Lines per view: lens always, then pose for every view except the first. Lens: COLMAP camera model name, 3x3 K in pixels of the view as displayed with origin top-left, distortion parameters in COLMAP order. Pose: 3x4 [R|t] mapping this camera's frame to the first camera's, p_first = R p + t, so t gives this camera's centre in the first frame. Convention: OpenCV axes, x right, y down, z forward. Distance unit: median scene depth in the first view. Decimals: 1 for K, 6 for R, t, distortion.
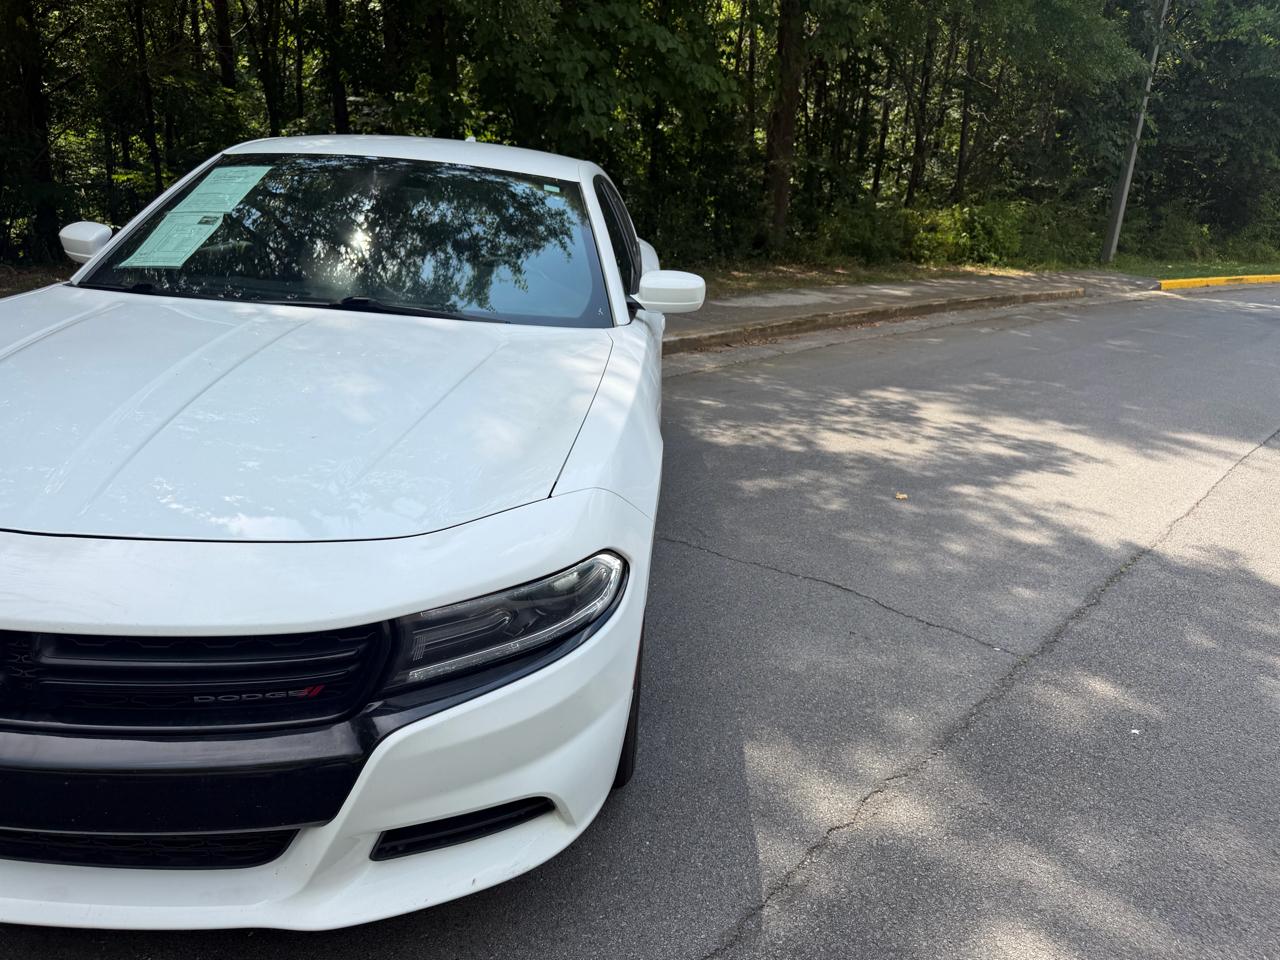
lens RADIAL K [[918.5, 0, 642.2], [0, 918.5, 473.0], [0, 0, 1]] dist [0.009027, -0.014116]
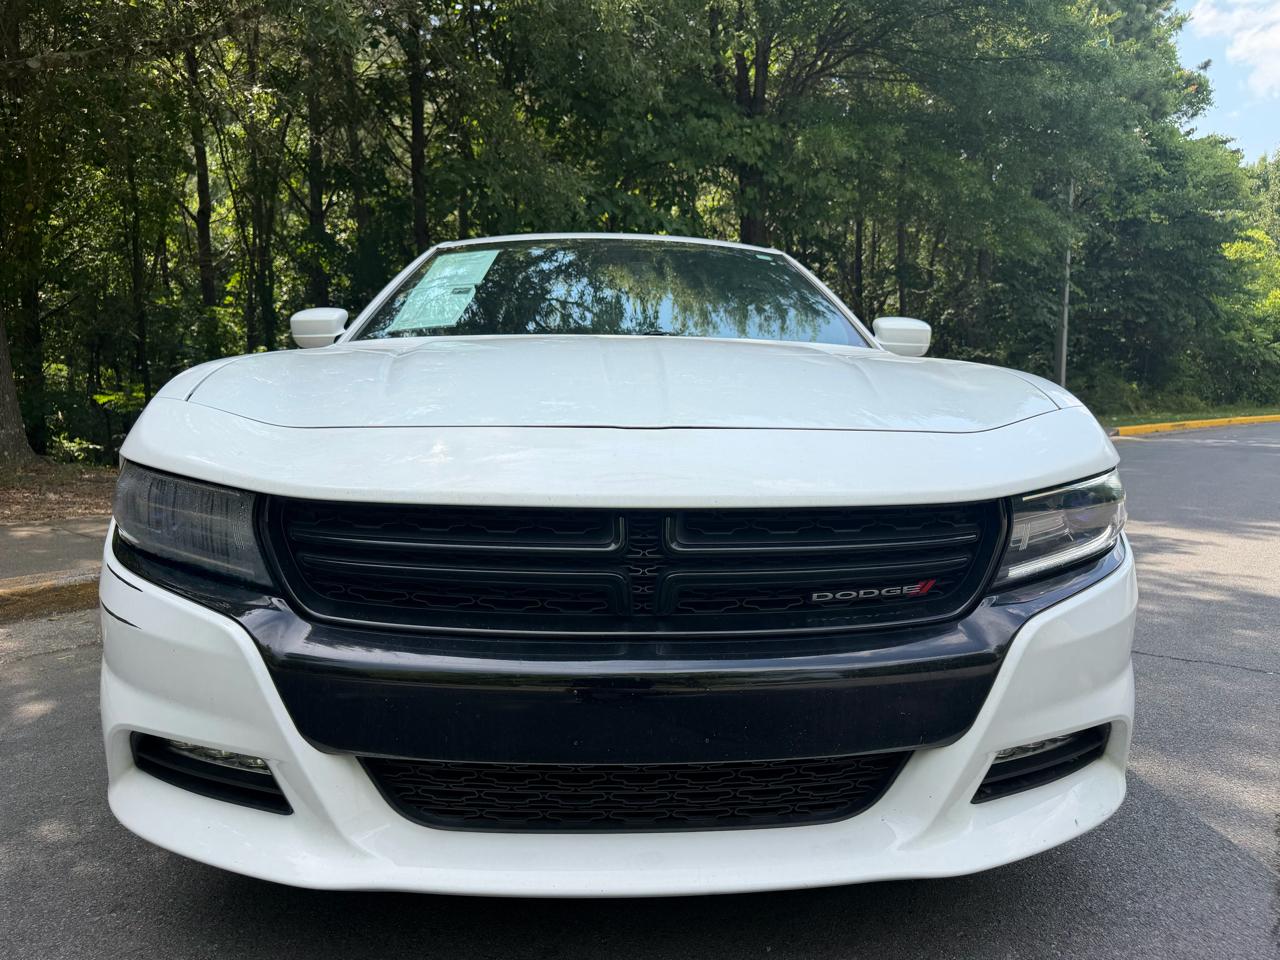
lens RADIAL K [[918.5, 0, 642.2], [0, 918.5, 473.0], [0, 0, 1]] dist [0.009027, -0.014116]
pose [[0.995273, -0.071253, 0.065989, -0.091151], [0.083916, 0.972991, -0.215051, 0.039658], [-0.048883, 0.219572, 0.974371, 0.012984]]
